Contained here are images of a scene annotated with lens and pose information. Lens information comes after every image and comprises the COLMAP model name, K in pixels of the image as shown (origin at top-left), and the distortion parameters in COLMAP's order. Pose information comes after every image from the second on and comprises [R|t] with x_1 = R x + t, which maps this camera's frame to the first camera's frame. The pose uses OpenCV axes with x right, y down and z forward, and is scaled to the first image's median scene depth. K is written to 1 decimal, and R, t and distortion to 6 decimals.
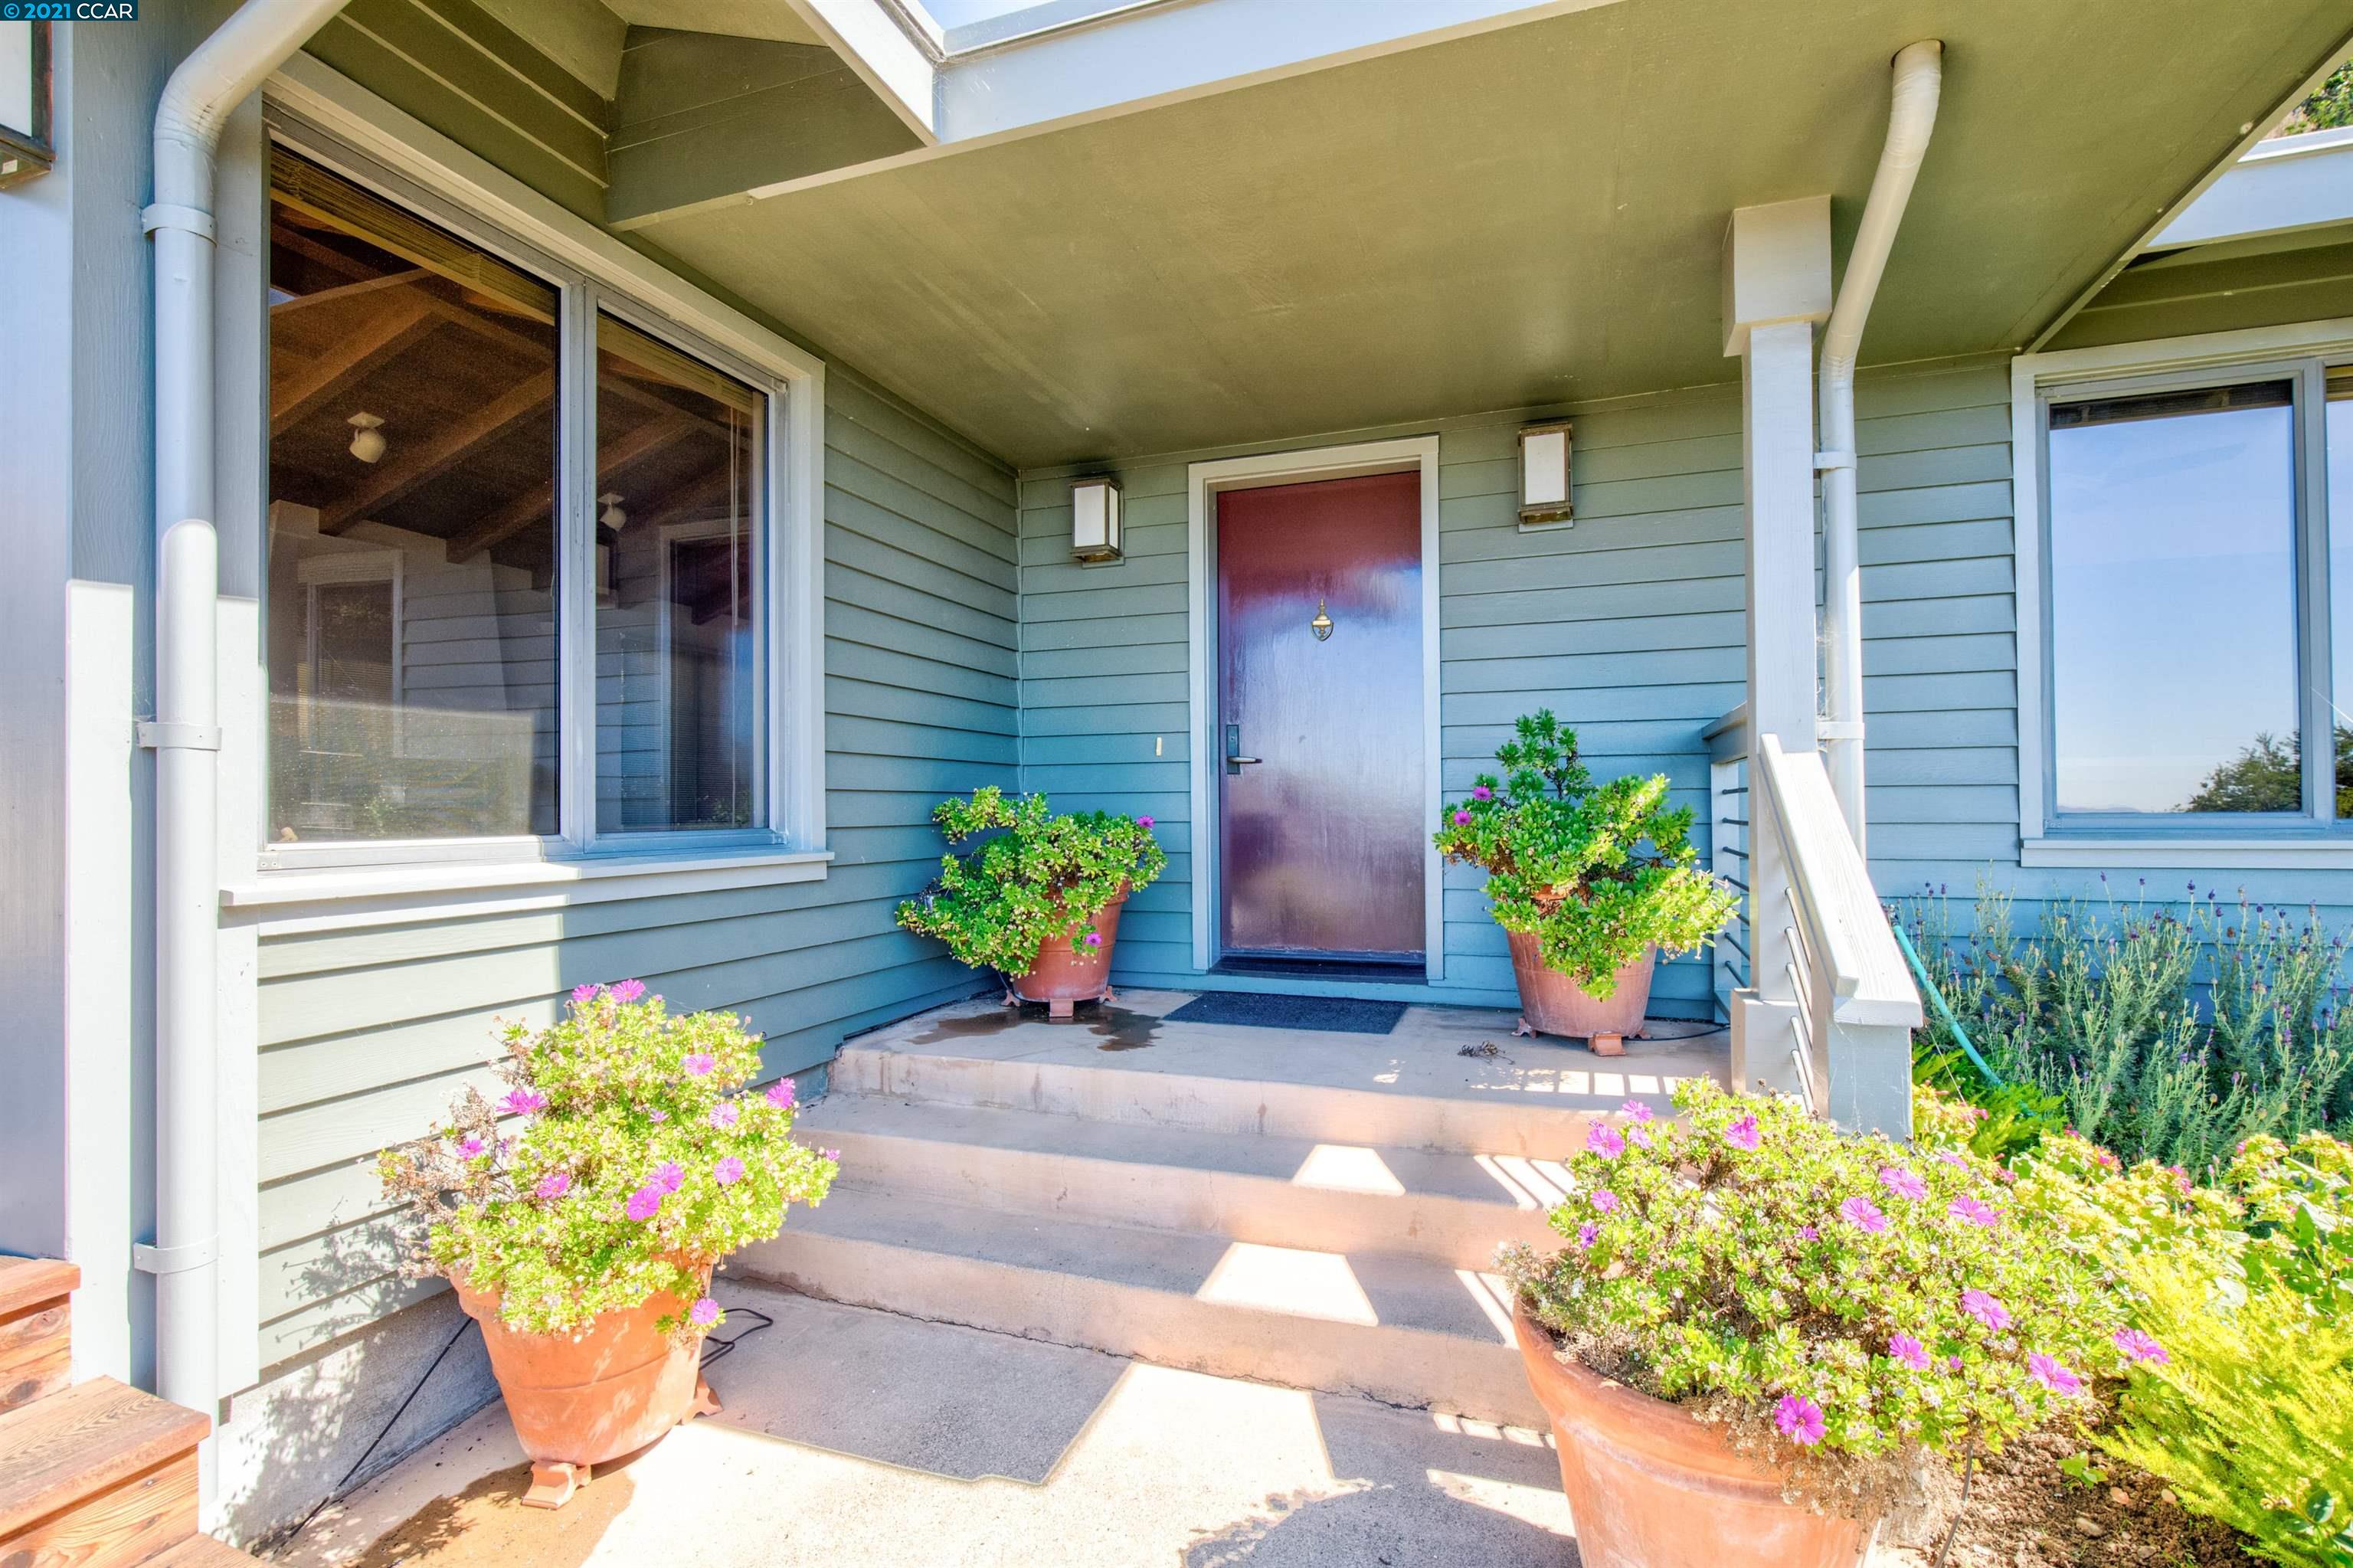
lens RADIAL K [[1066.7, 0, 1189.6], [0, 1066.7, 795.1], [0, 0, 1]] dist [-0.002116, -0.000253]
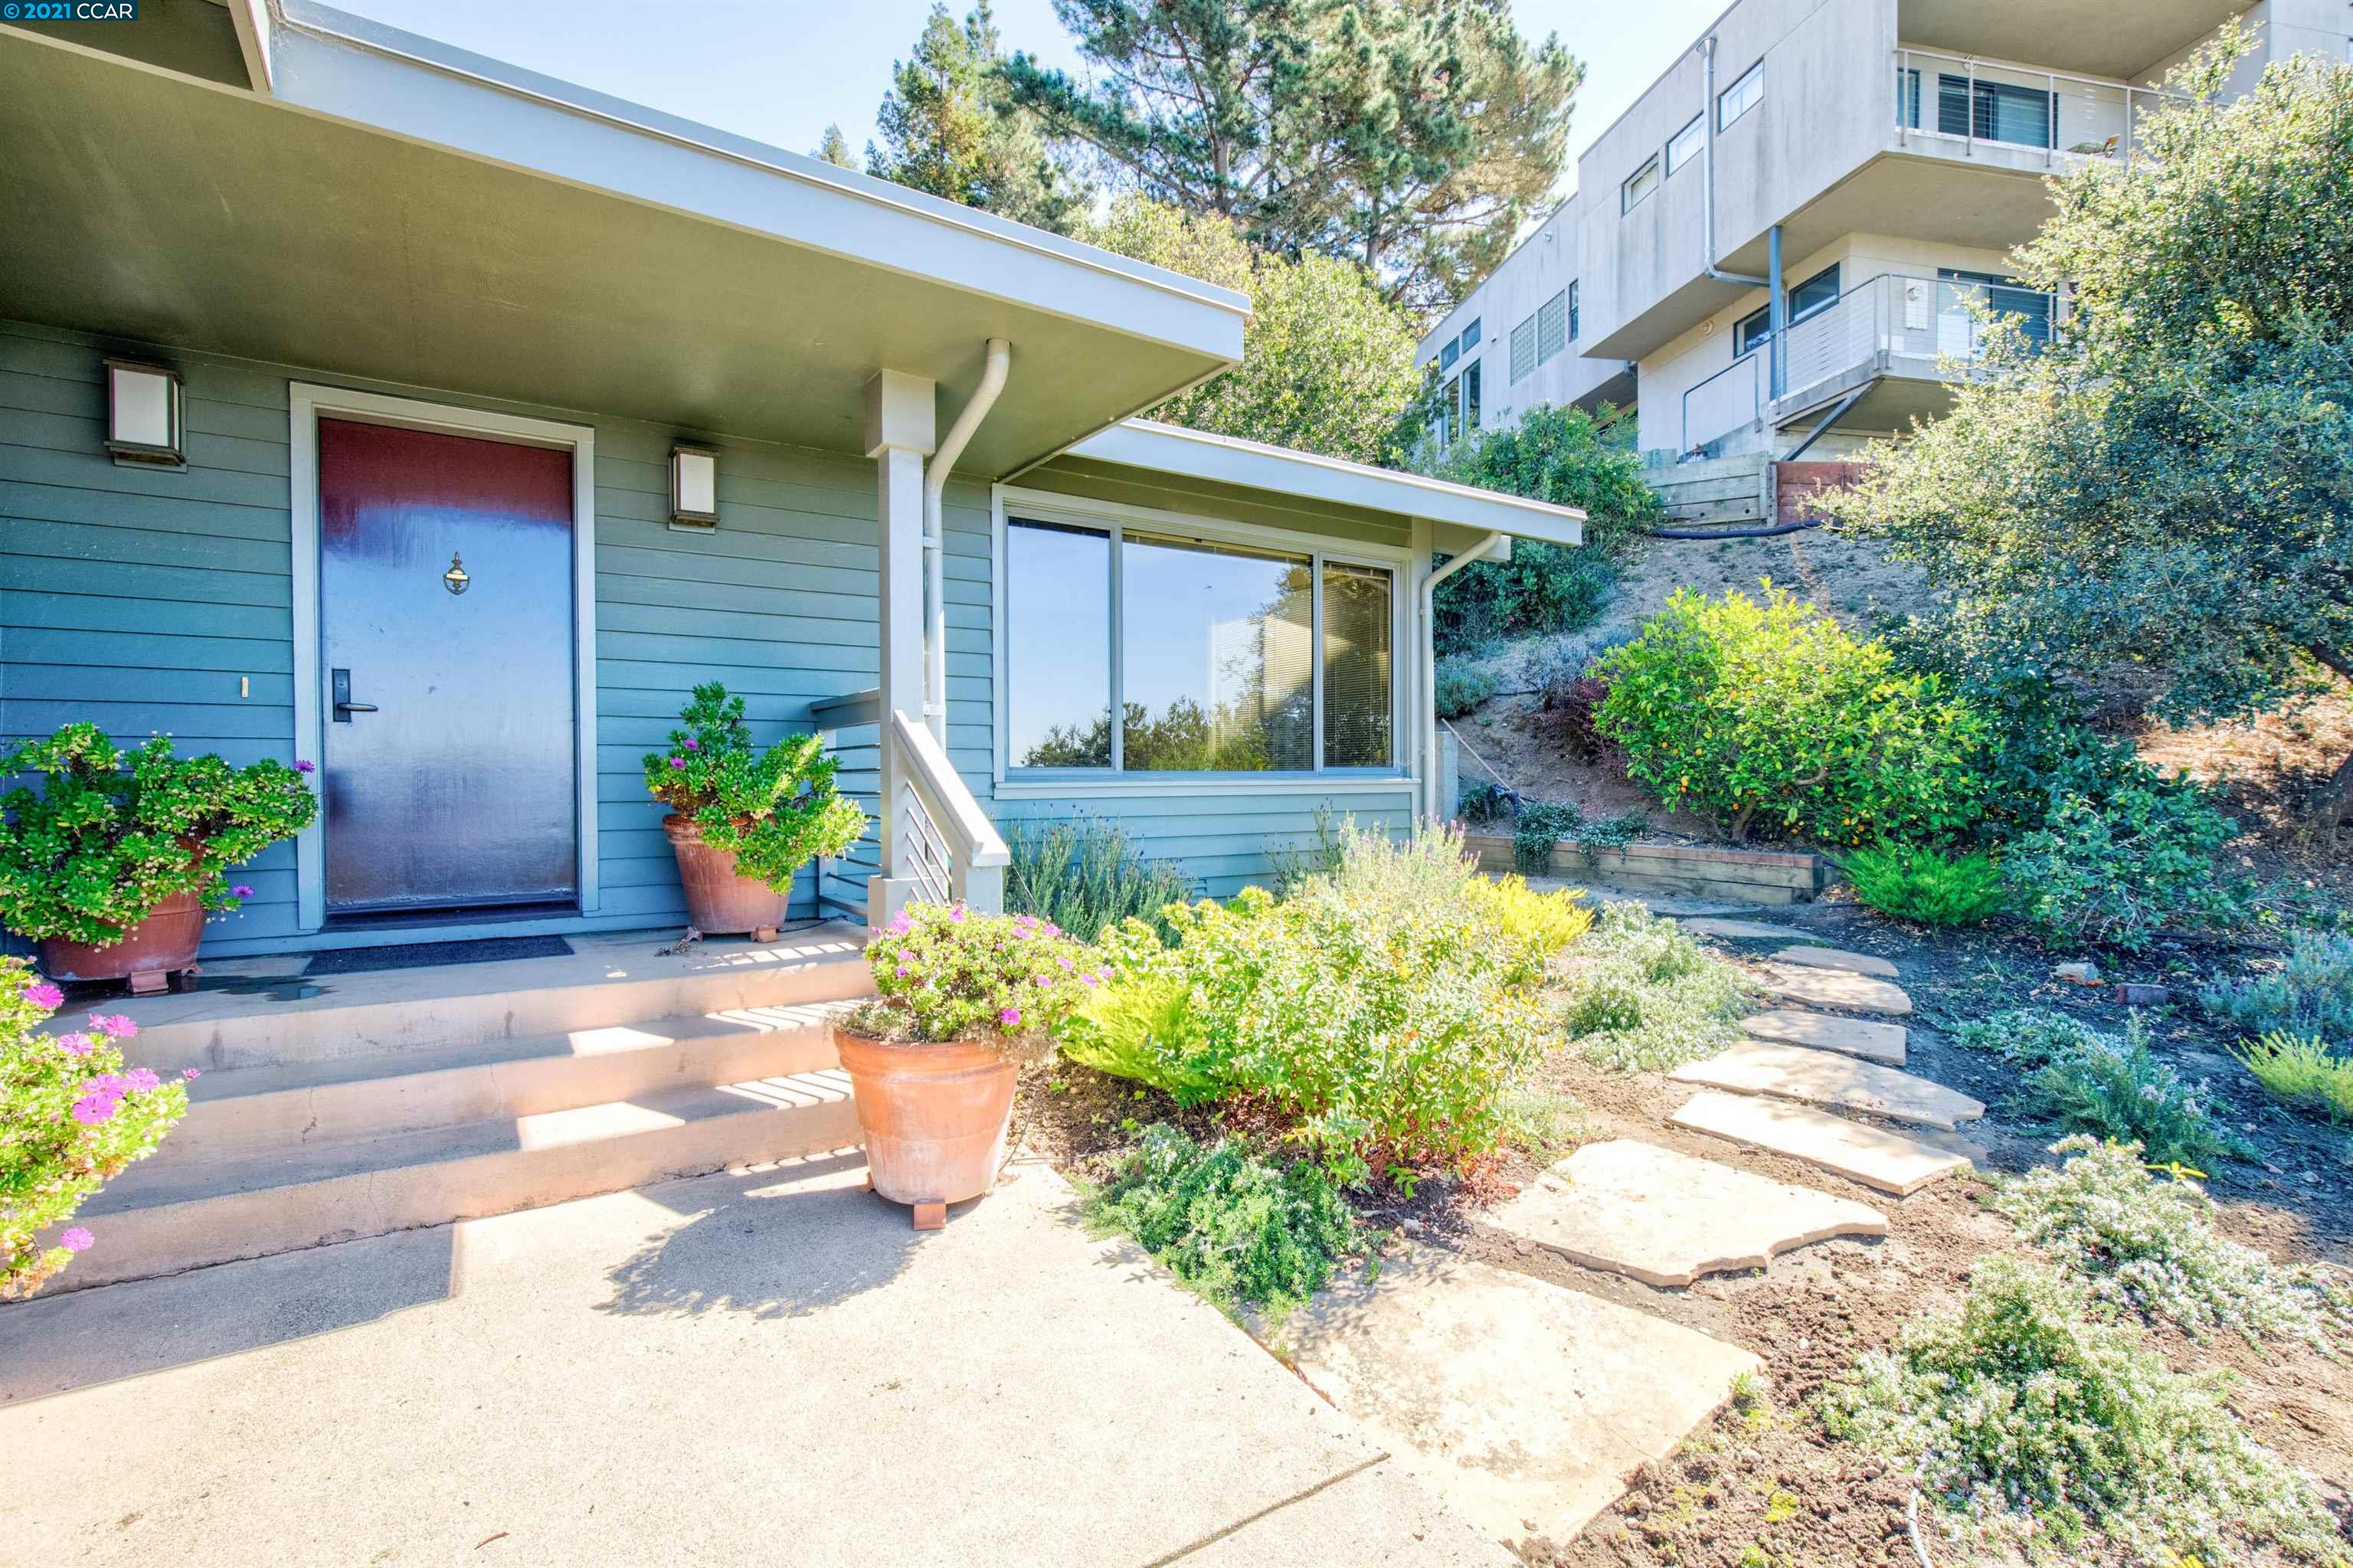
lens RADIAL K [[1066.7, 0, 1179.1], [0, 1066.7, 779.4], [0, 0, 1]] dist [-0.002116, -0.000253]
pose [[0.614273, 0.001955, 0.789091, -0.347366], [-0.012523, 0.999895, 0.007272, 0.022086], [-0.788994, -0.014349, 0.614233, -0.231806]]
